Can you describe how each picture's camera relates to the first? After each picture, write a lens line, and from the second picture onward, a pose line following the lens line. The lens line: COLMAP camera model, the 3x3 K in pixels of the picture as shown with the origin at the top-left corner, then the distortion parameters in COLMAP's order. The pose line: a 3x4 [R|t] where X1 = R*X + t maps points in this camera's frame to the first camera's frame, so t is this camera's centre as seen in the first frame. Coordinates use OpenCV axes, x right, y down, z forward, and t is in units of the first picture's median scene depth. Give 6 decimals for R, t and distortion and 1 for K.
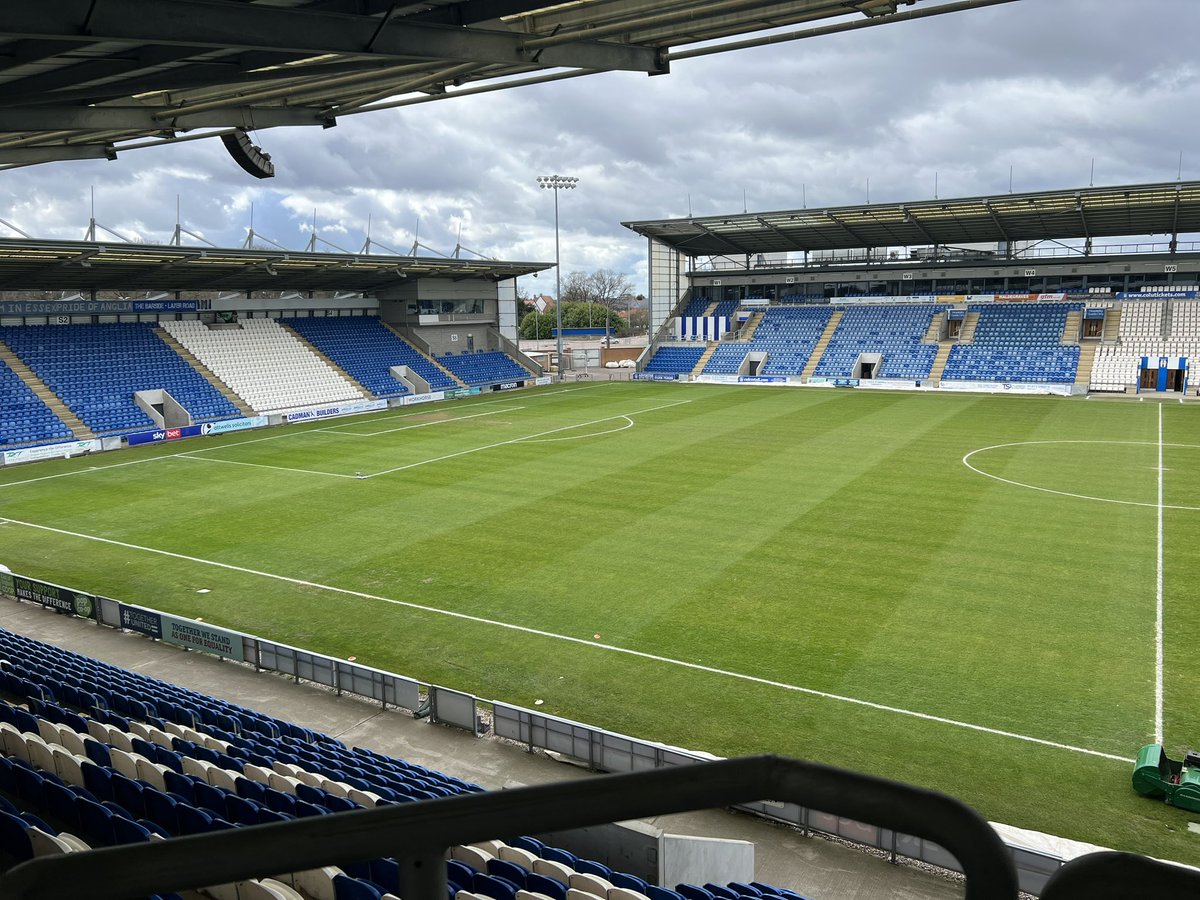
lens RADIAL K [[907.3, 0, 599.5], [0, 907.3, 452.8], [0, 0, 1]] dist [0.025326, -0.017913]
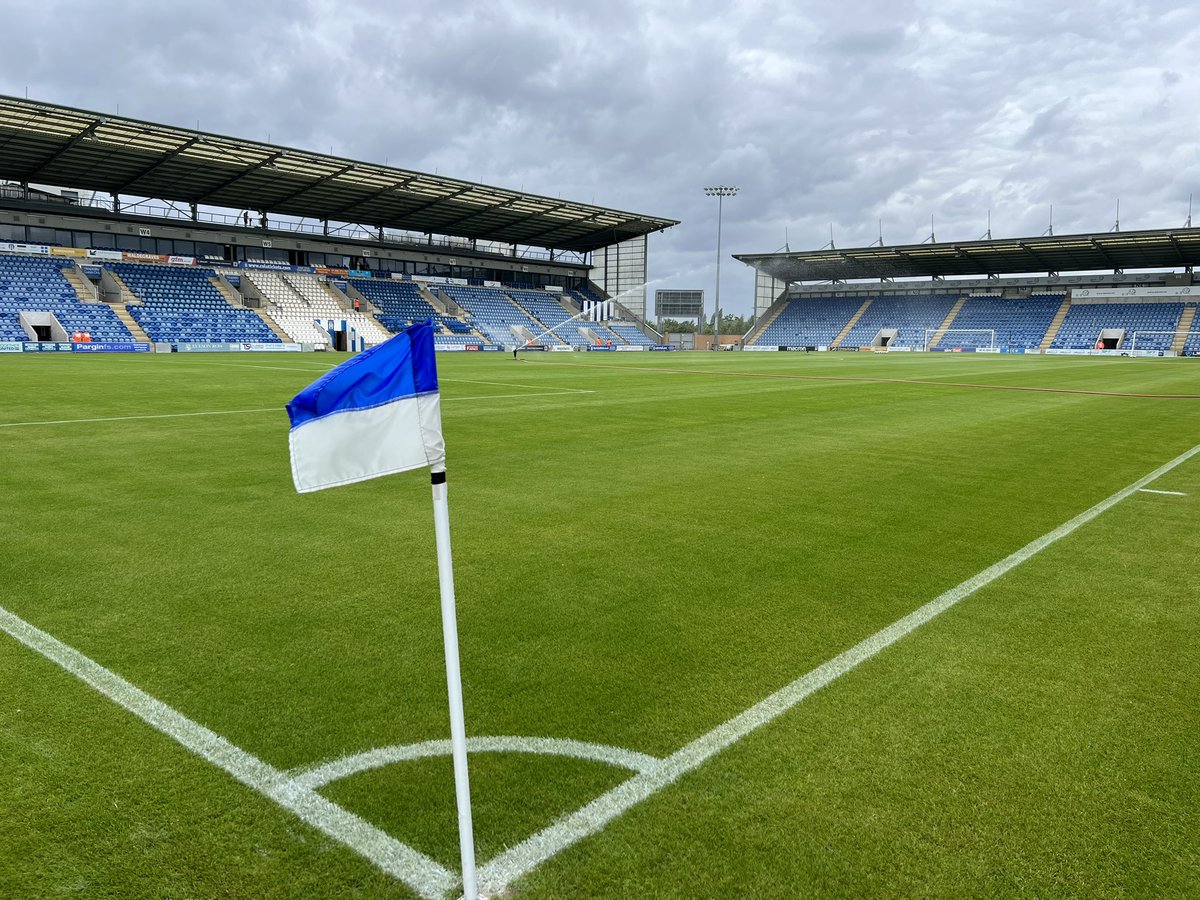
lens RADIAL K [[907.3, 0, 606.1], [0, 907.3, 449.5], [0, 0, 1]] dist [0.025326, -0.017913]
pose [[0.144580, -0.102717, 0.984147, -0.383035], [0.145809, 0.985951, 0.081485, 0.007425], [-0.978691, 0.131717, 0.157526, 0.457267]]
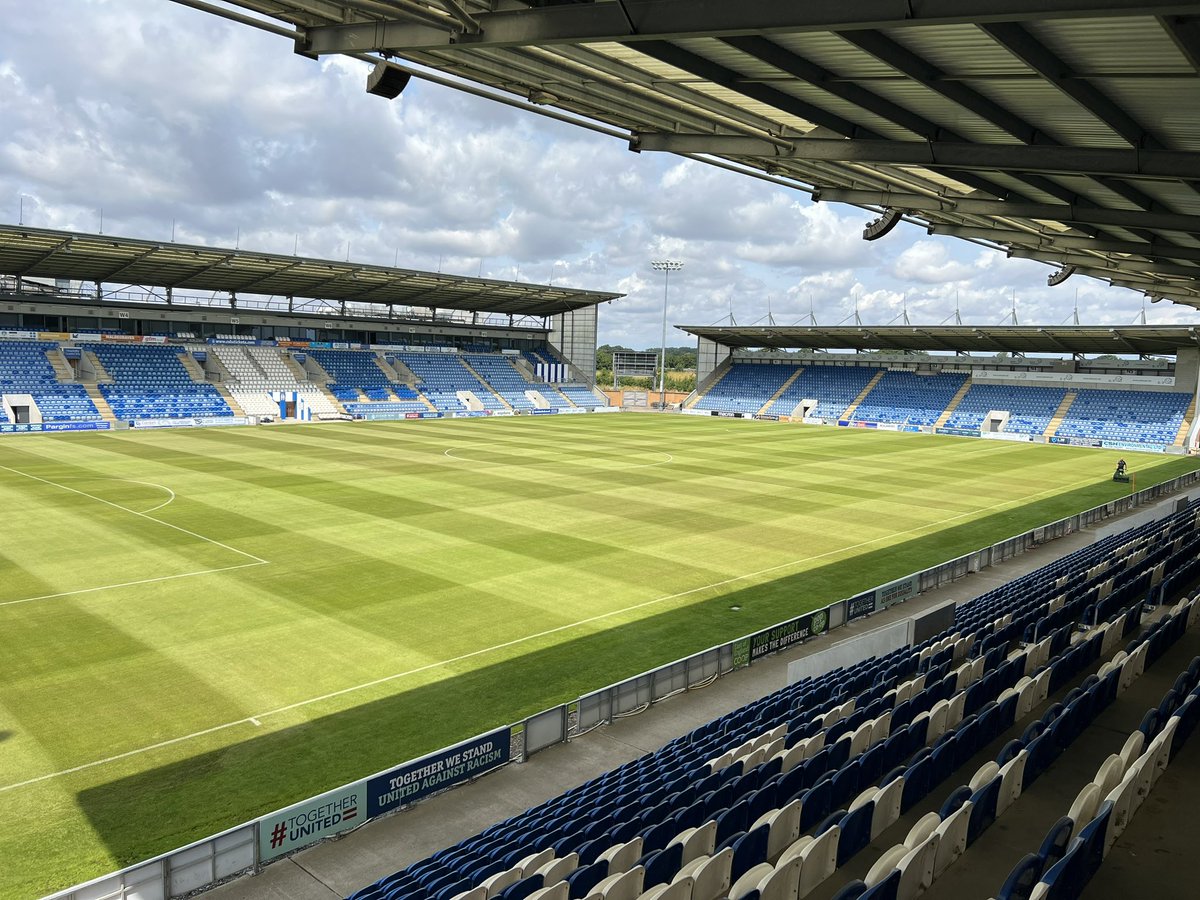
lens RADIAL K [[907.3, 0, 605.9], [0, 907.3, 452.9], [0, 0, 1]] dist [0.025326, -0.017913]
pose [[0.191107, -0.082824, 0.978069, -0.471016], [0.122325, 0.990675, 0.059990, -0.037764], [-0.973917, 0.108177, 0.199457, 0.283019]]
